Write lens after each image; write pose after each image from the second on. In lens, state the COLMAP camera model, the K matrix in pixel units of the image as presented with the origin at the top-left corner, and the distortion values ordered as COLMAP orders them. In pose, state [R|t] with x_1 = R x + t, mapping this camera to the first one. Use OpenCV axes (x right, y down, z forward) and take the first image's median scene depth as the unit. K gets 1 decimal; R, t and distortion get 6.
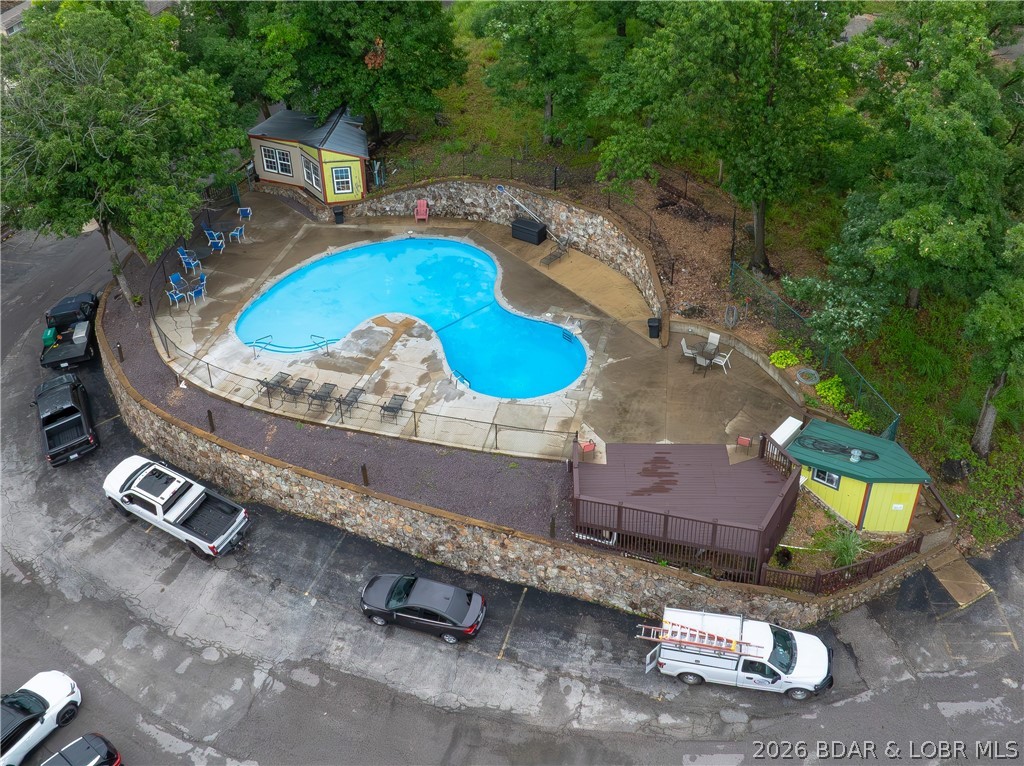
lens RADIAL K [[747.9, 0, 512.0], [0, 747.9, 383.0], [0, 0, 1]] dist [-0.048448, 0.037254]
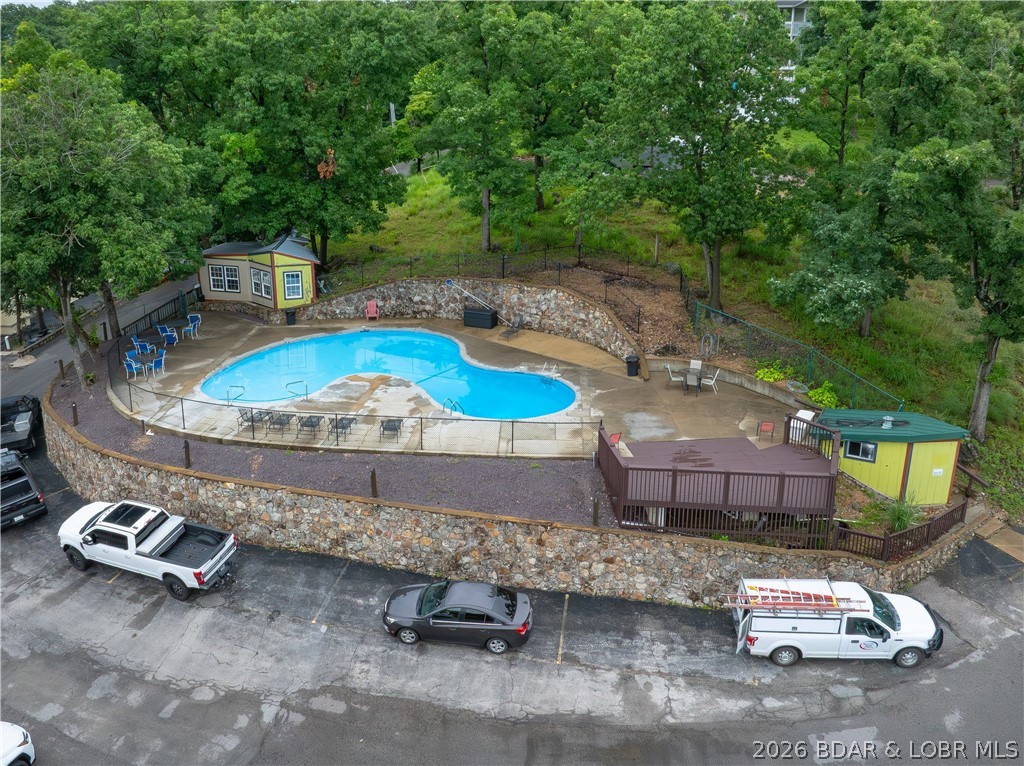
lens RADIAL K [[714.2, 0, 511.4], [0, 714.2, 351.1], [0, 0, 1]] dist [-0.054810, 0.027623]
pose [[0.992878, -0.053808, 0.106288, -0.117645], [0.076235, 0.972566, -0.219781, 0.171520], [-0.091546, 0.226318, 0.969742, 0.127884]]
